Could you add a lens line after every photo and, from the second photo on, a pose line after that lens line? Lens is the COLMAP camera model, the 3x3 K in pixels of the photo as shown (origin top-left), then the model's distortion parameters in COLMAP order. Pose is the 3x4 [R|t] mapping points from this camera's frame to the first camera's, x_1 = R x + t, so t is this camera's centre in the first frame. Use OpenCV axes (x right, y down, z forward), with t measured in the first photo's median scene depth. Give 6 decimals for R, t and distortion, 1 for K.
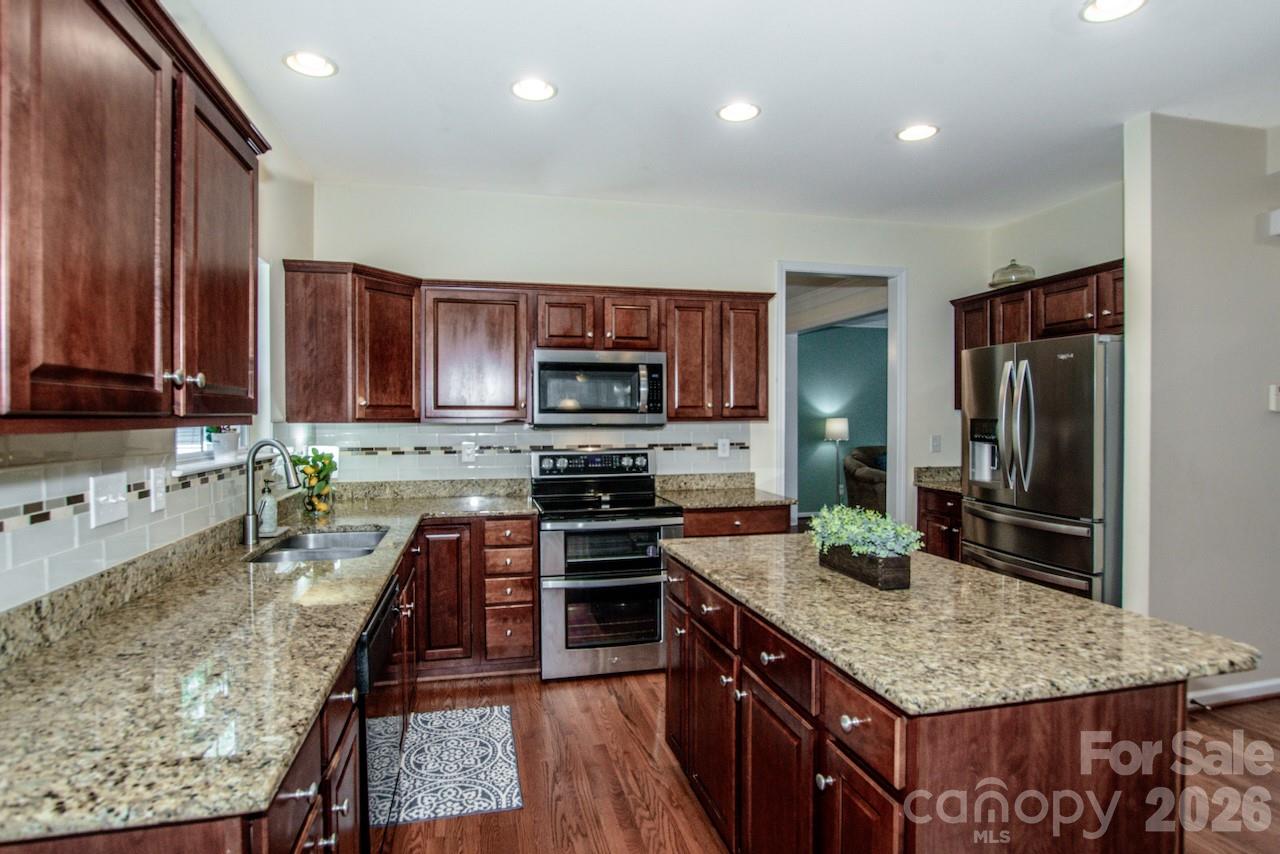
lens RADIAL K [[667.8, 0, 638.9], [0, 667.8, 436.3], [0, 0, 1]] dist [-0.019445, 0.000138]
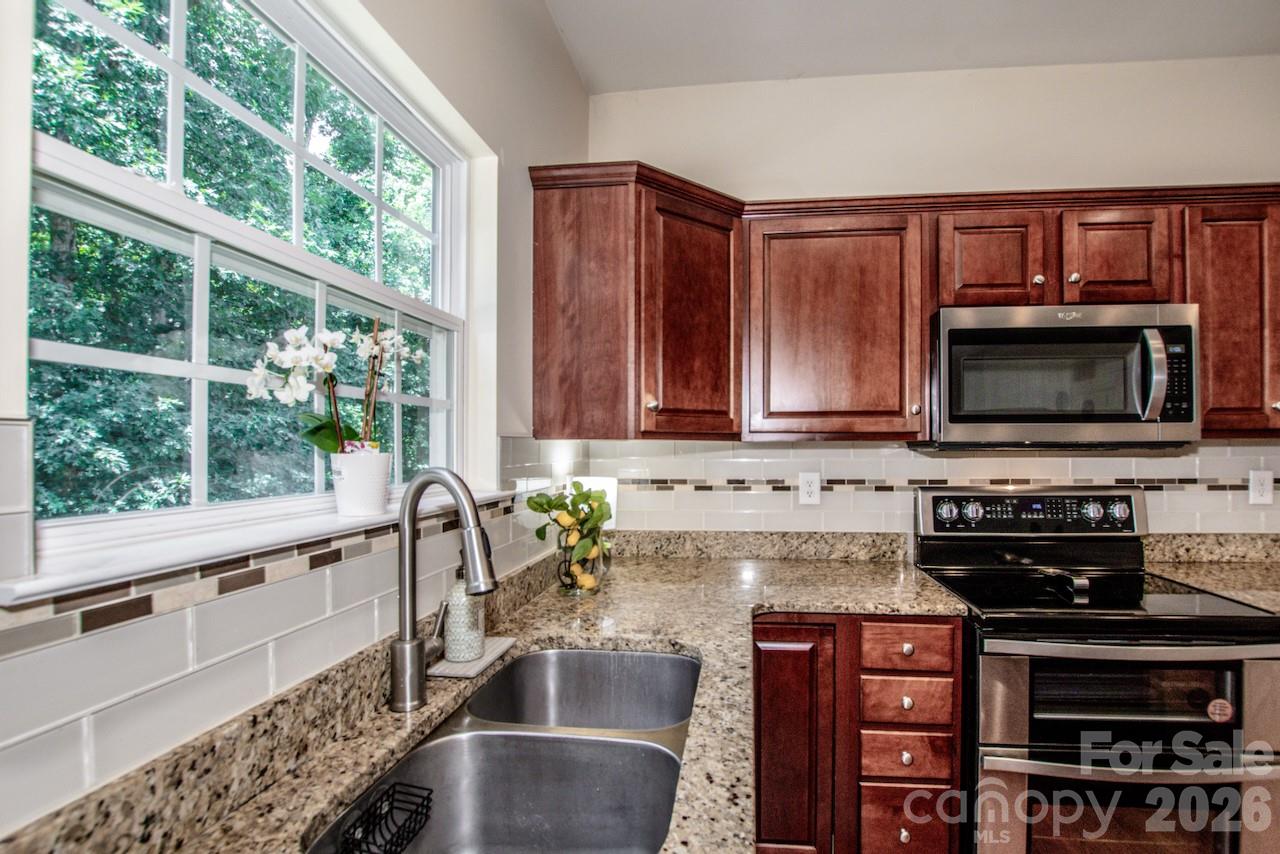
lens RADIAL K [[562.8, 0, 640.0], [0, 562.8, 454.8], [0, 0, 1]] dist [-0.000286, -0.000039]
pose [[0.910627, 0.001262, -0.413227, -0.195773], [-0.006849, 0.999904, -0.012039, -0.000491], [0.413173, 0.013793, 0.910548, 0.485768]]
